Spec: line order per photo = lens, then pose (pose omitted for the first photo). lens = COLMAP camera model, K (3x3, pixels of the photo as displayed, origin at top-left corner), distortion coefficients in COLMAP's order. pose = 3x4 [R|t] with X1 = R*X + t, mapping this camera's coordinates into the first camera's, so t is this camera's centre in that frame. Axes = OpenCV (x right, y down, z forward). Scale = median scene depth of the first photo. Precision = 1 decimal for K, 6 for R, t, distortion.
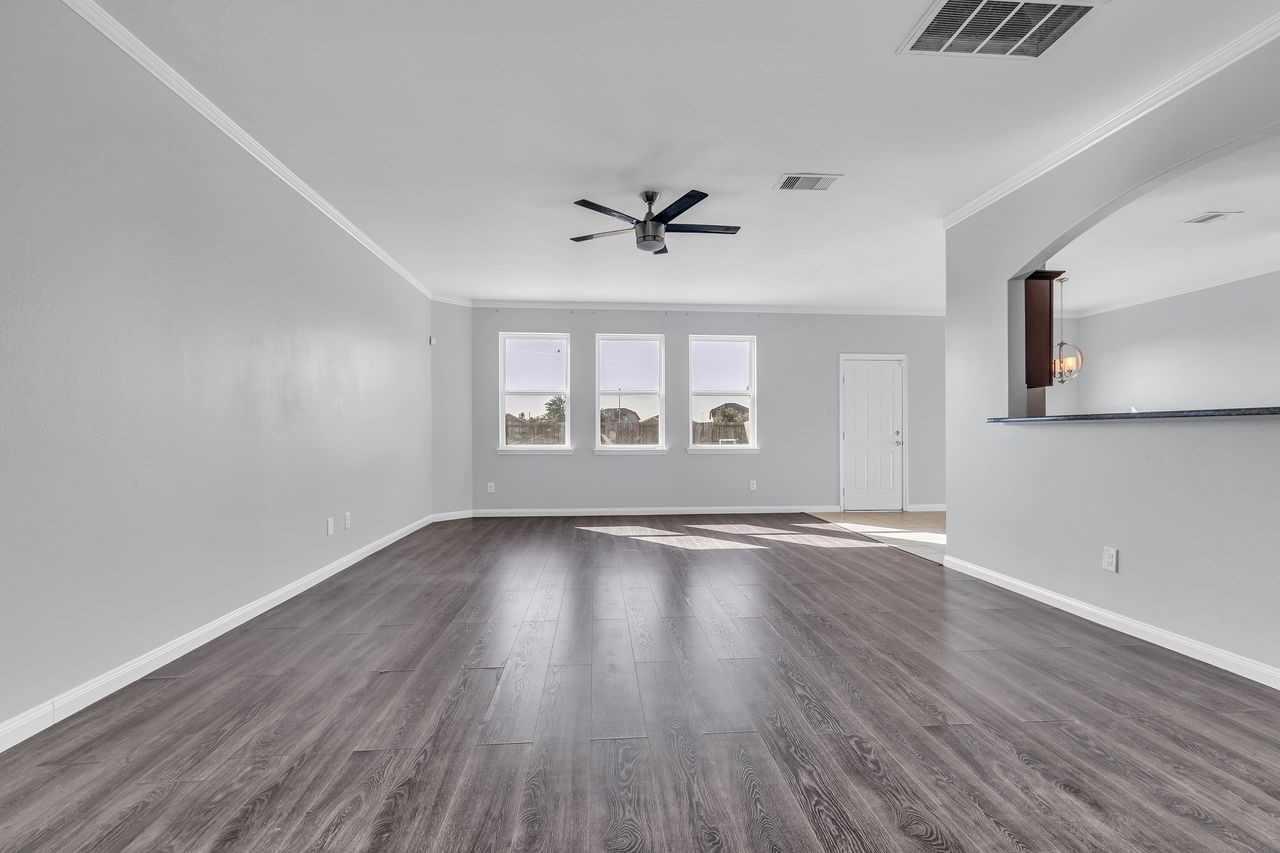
lens RADIAL K [[585.2, 0, 648.3], [0, 585.2, 433.2], [0, 0, 1]] dist [-0.000136, 0.000029]
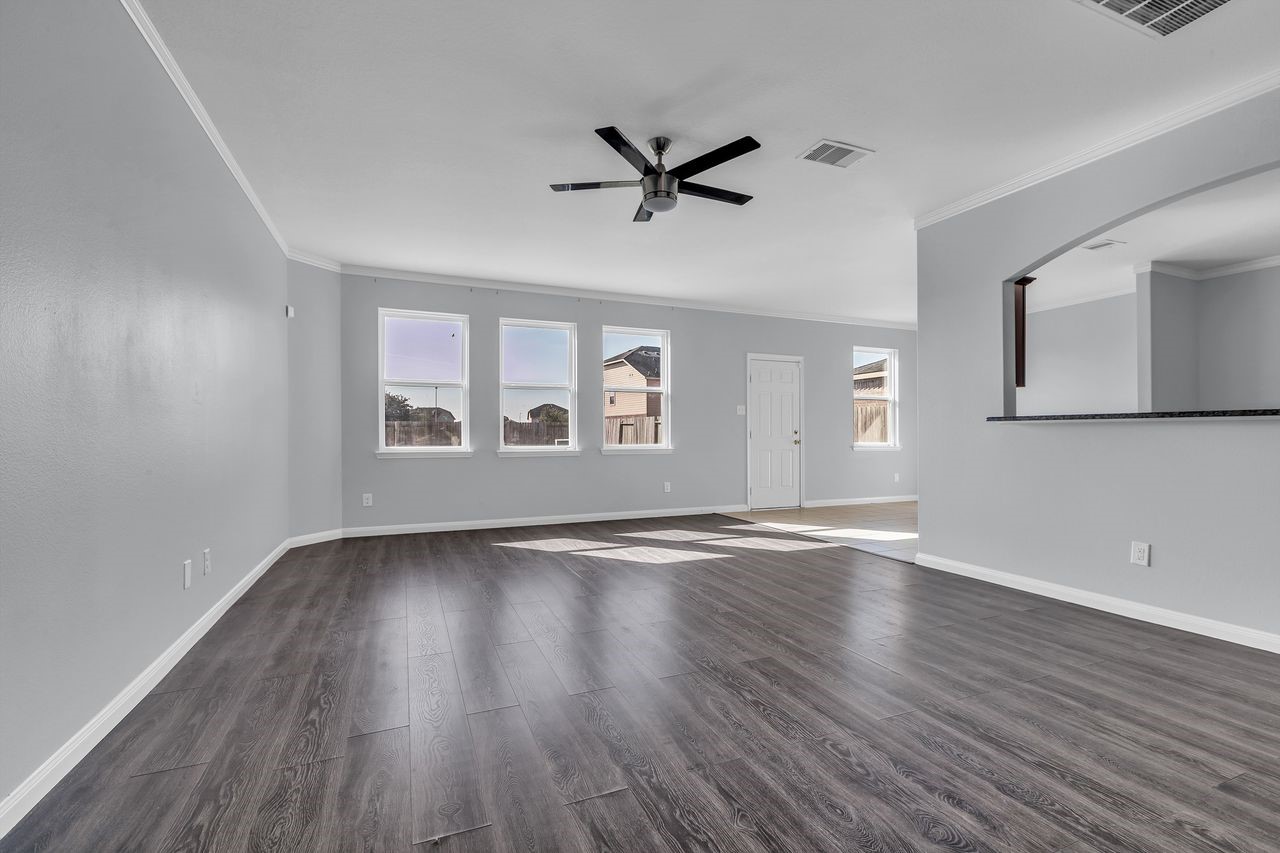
lens RADIAL K [[567.6, 0, 648.7], [0, 567.6, 433.5], [0, 0, 1]] dist [0.000902, 0.000189]
pose [[0.948832, -0.000147, 0.315782, -0.168982], [-0.000016, 1.000000, 0.000515, 0.001518], [-0.315782, -0.000493, 0.948832, 0.156618]]
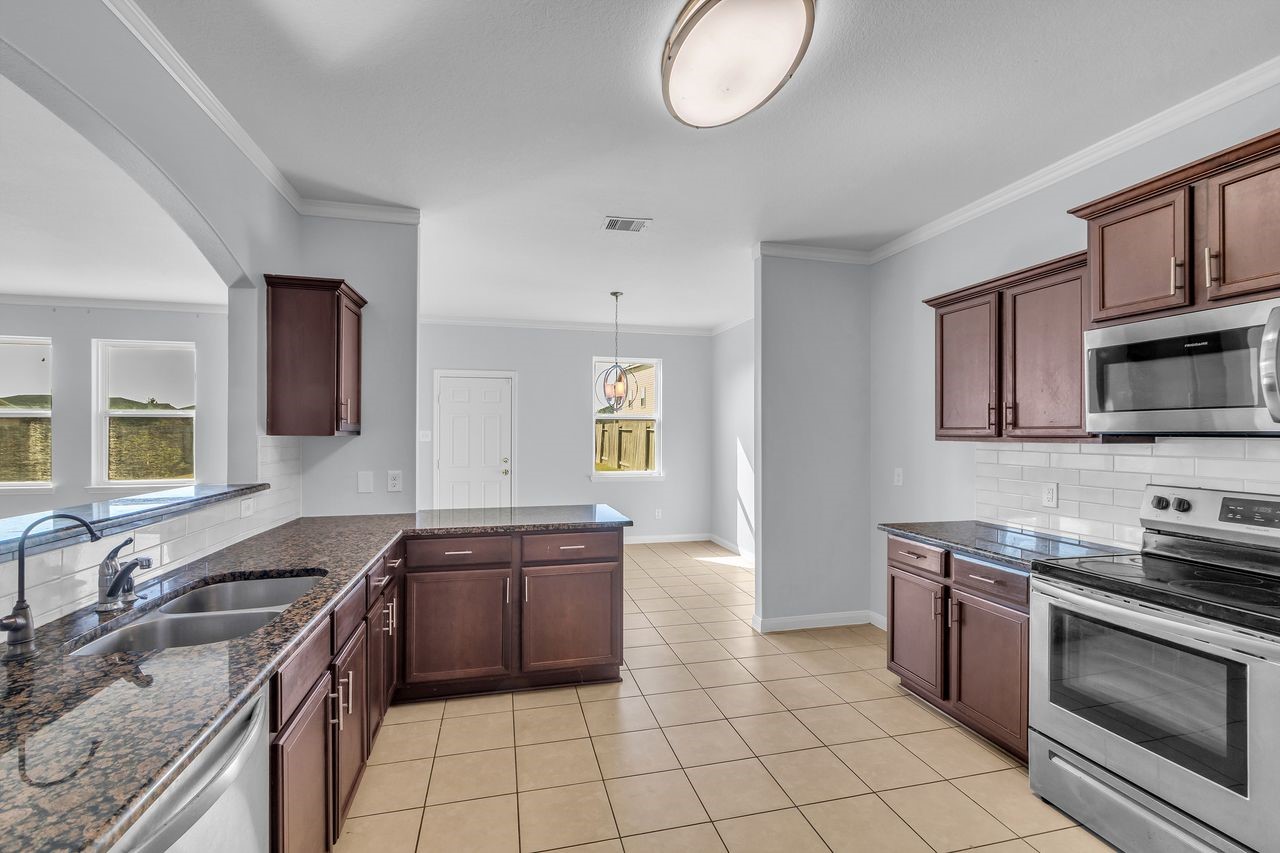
lens RADIAL K [[574.1, 0, 650.6], [0, 574.1, 433.4], [0, 0, 1]] dist [0.001549, 0.000241]
pose [[0.987919, 0.004936, 0.154892, 0.616575], [-0.005179, 0.999986, 0.001163, -0.053883], [-0.154885, -0.001951, 0.987931, 0.137956]]
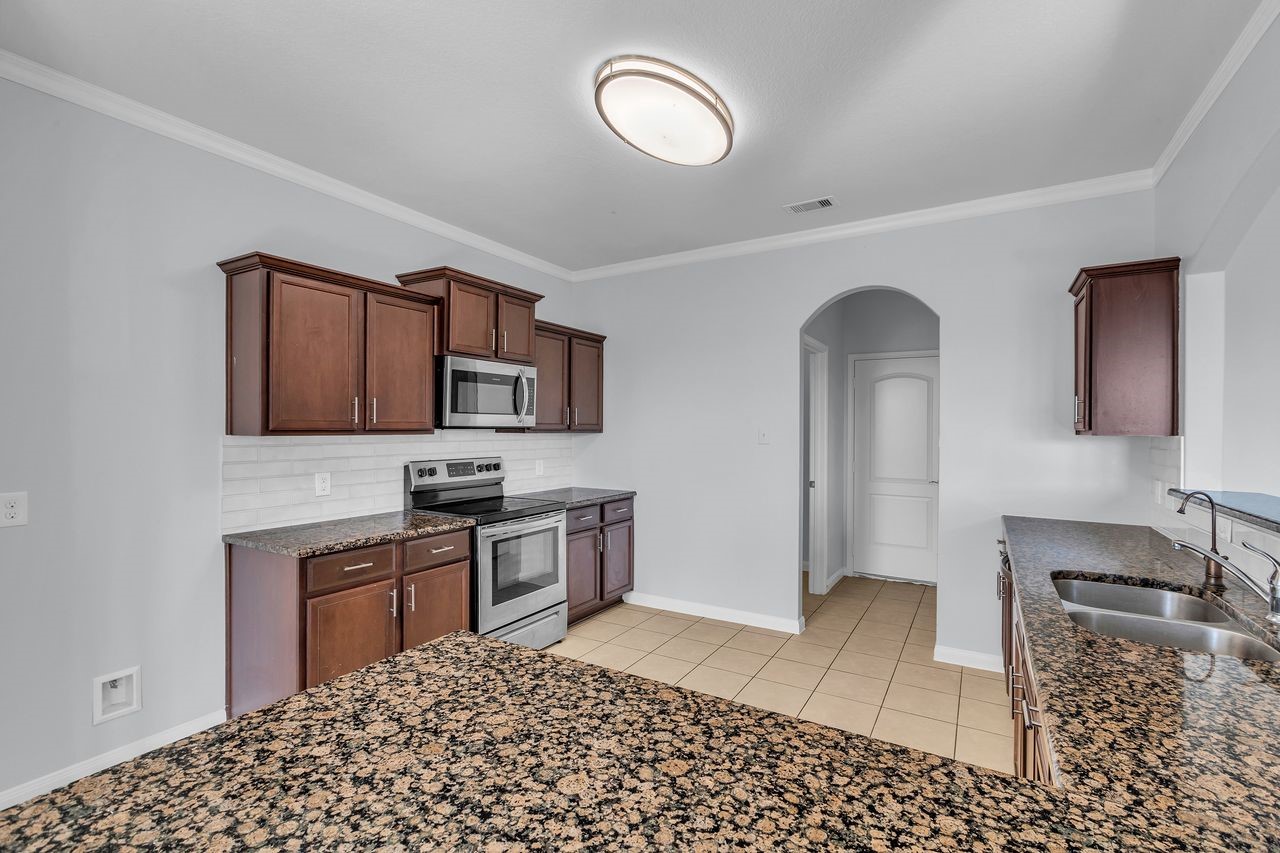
lens RADIAL K [[585.2, 0, 648.3], [0, 585.2, 433.2], [0, 0, 1]] dist [-0.000136, 0.000029]
pose [[-0.818295, -0.001923, 0.574795, 0.493597], [-0.002724, 0.999996, -0.000533, -0.049380], [-0.574791, -0.002002, -0.818297, 0.759860]]
